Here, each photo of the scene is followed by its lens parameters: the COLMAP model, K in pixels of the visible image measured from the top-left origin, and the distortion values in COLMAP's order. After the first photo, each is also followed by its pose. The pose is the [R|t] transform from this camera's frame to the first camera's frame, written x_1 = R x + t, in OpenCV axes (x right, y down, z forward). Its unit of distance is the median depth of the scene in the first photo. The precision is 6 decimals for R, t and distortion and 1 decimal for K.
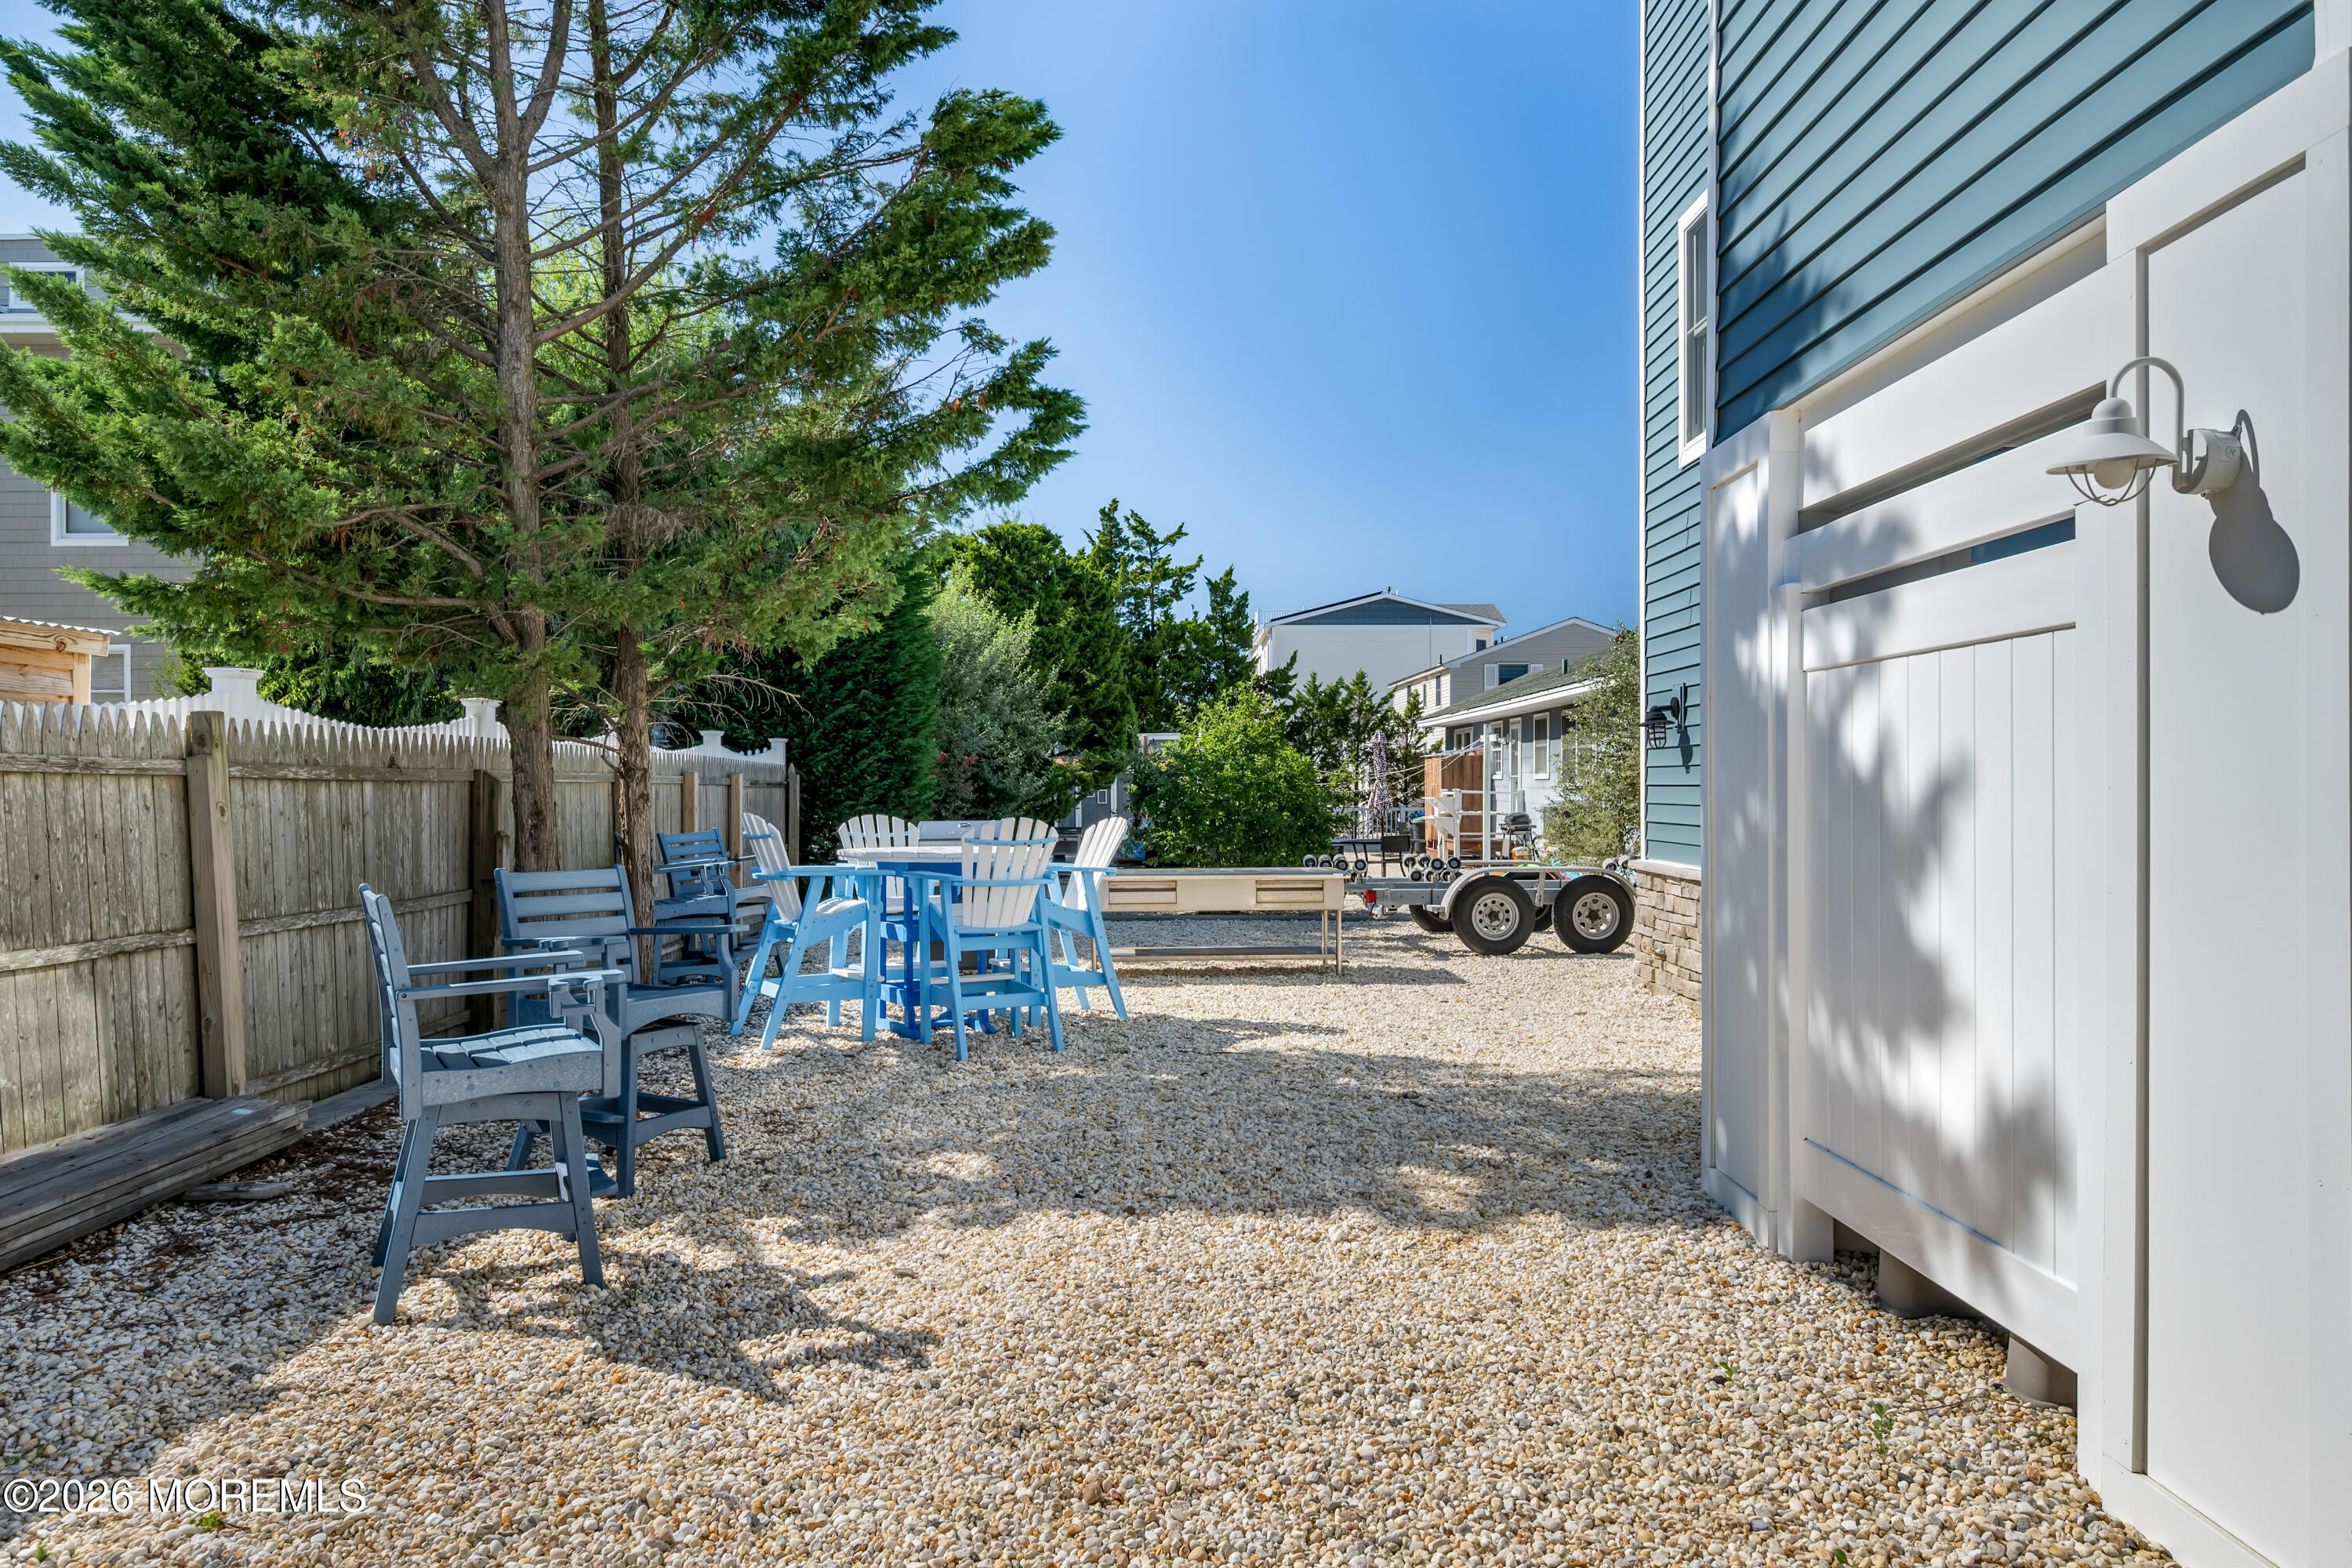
lens RADIAL K [[1476.2, 0, 1175.5], [0, 1476.2, 786.4], [0, 0, 1]] dist [0.000872, 0.000033]
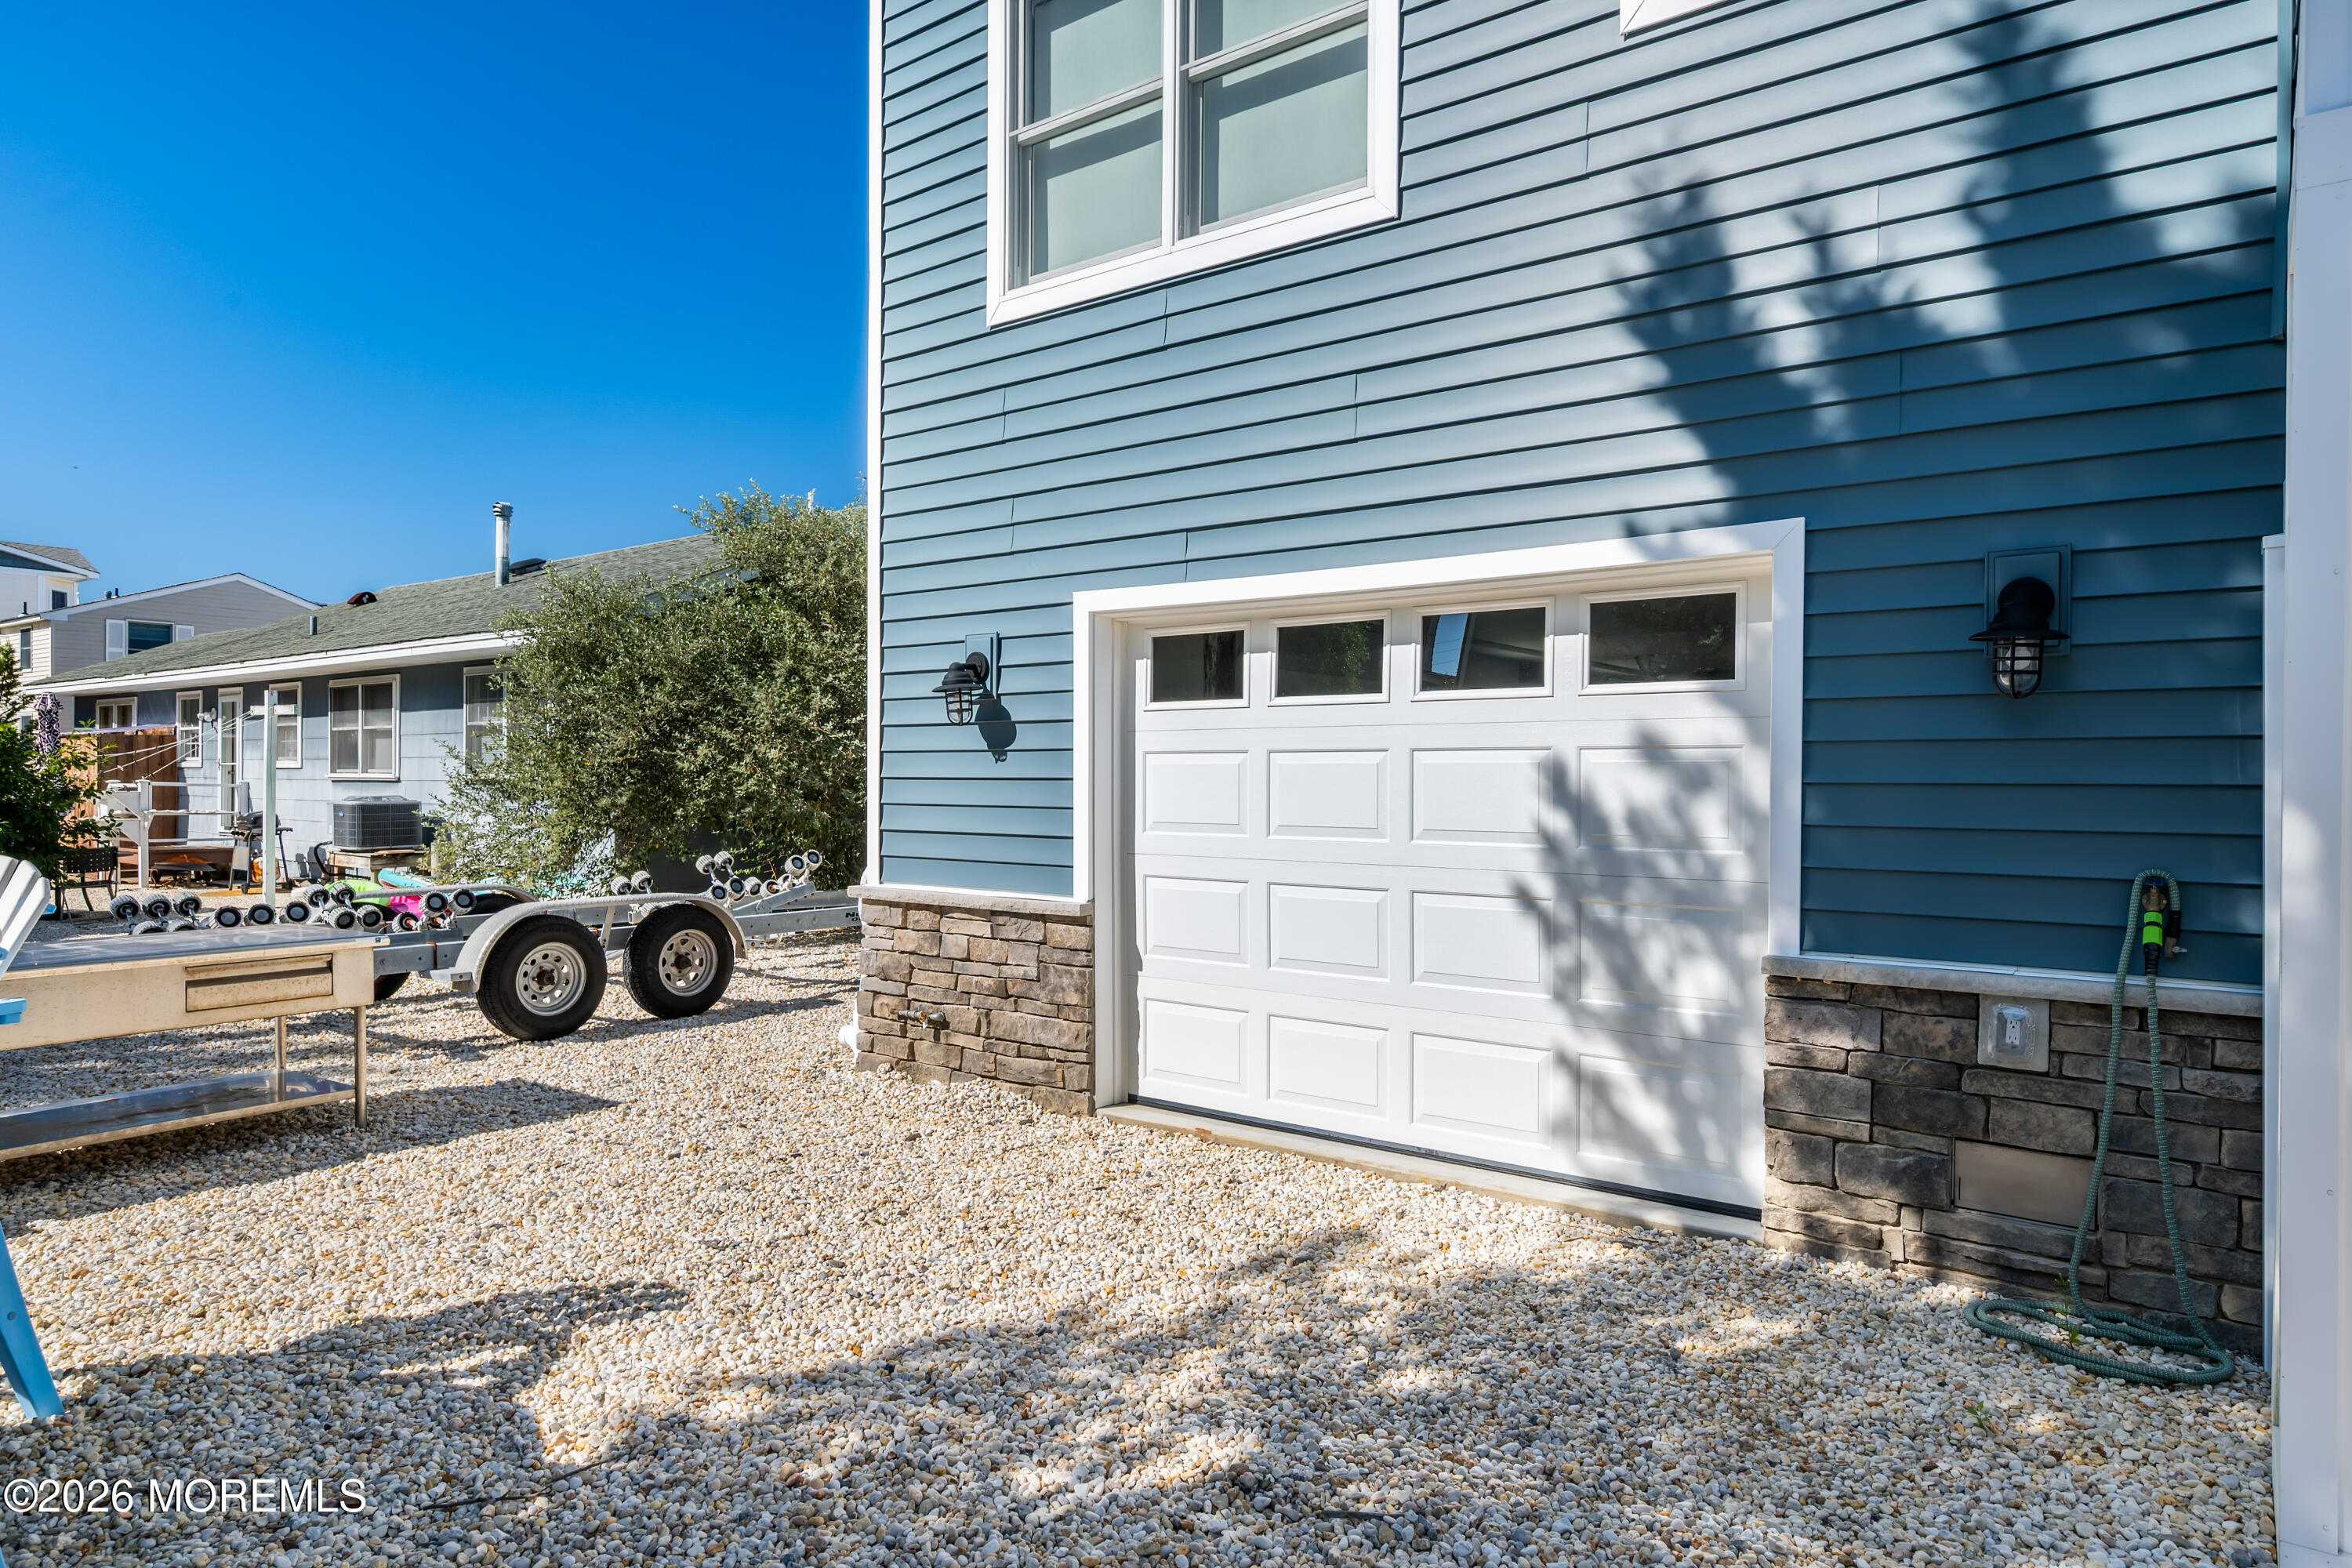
lens RADIAL K [[1336.5, 0, 1180.3], [0, 1336.5, 778.5], [0, 0, 1]] dist [0.002628, -0.000055]
pose [[0.590613, 0.017525, 0.806764, -0.089707], [-0.013861, 0.999837, -0.011572, 0.004517], [-0.806836, -0.004348, 0.590760, 0.436612]]
